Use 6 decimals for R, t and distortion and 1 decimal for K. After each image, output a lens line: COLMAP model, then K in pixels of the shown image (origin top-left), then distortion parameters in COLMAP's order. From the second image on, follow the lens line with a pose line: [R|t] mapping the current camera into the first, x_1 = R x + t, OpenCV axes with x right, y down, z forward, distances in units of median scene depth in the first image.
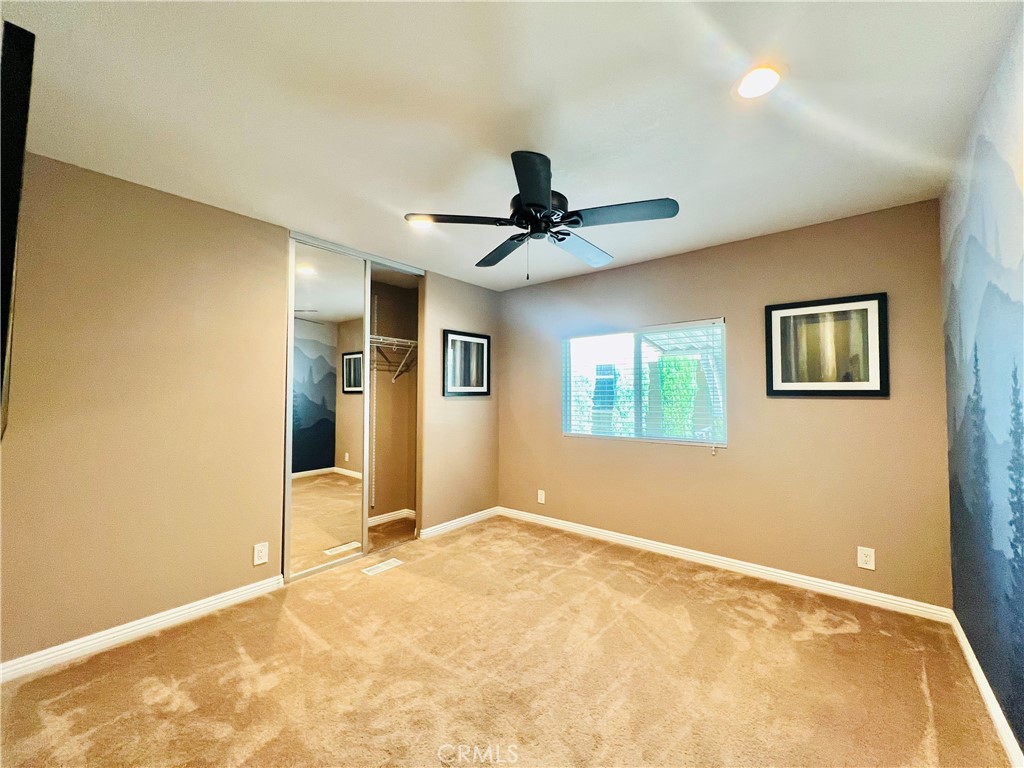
lens RADIAL K [[410.9, 0, 509.9], [0, 410.9, 377.0], [0, 0, 1]] dist [-0.002335, 0.000747]
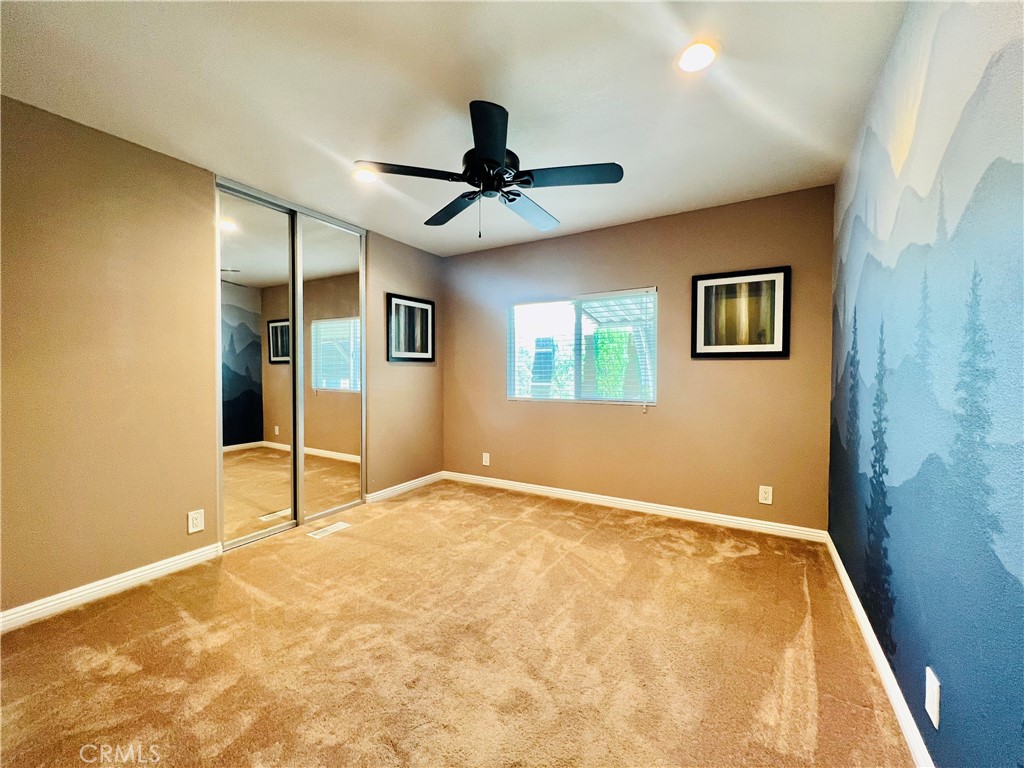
lens RADIAL K [[410.9, 0, 510.4], [0, 410.9, 376.6], [0, 0, 1]] dist [-0.002335, 0.000747]
pose [[0.988227, -0.004782, 0.152919, -0.034205], [-0.003875, 0.998408, 0.056264, 0.043823], [-0.152945, -0.056194, 0.986636, -0.030446]]
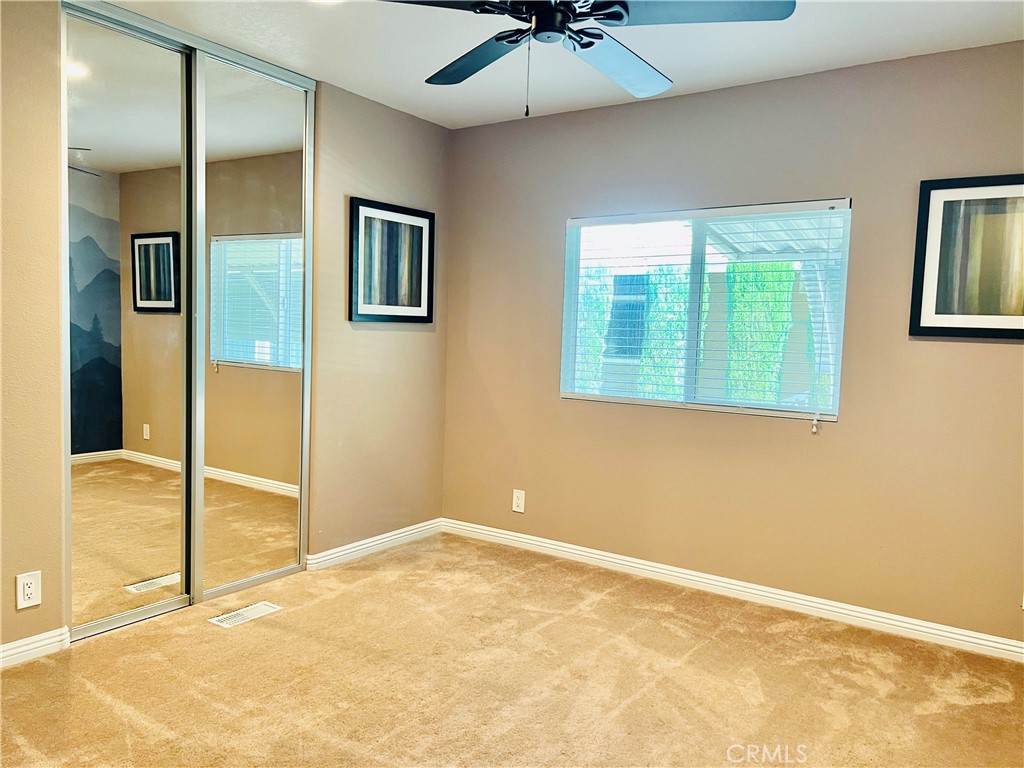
lens RADIAL K [[770.0, 0, 516.2], [0, 770.0, 379.9], [0, 0, 1]] dist [0.063854, -0.075809]
pose [[0.995347, 0.024116, 0.093290, -0.054857], [-0.034319, 0.993410, 0.109356, 0.007129], [-0.090038, -0.112049, 0.989615, -0.089051]]
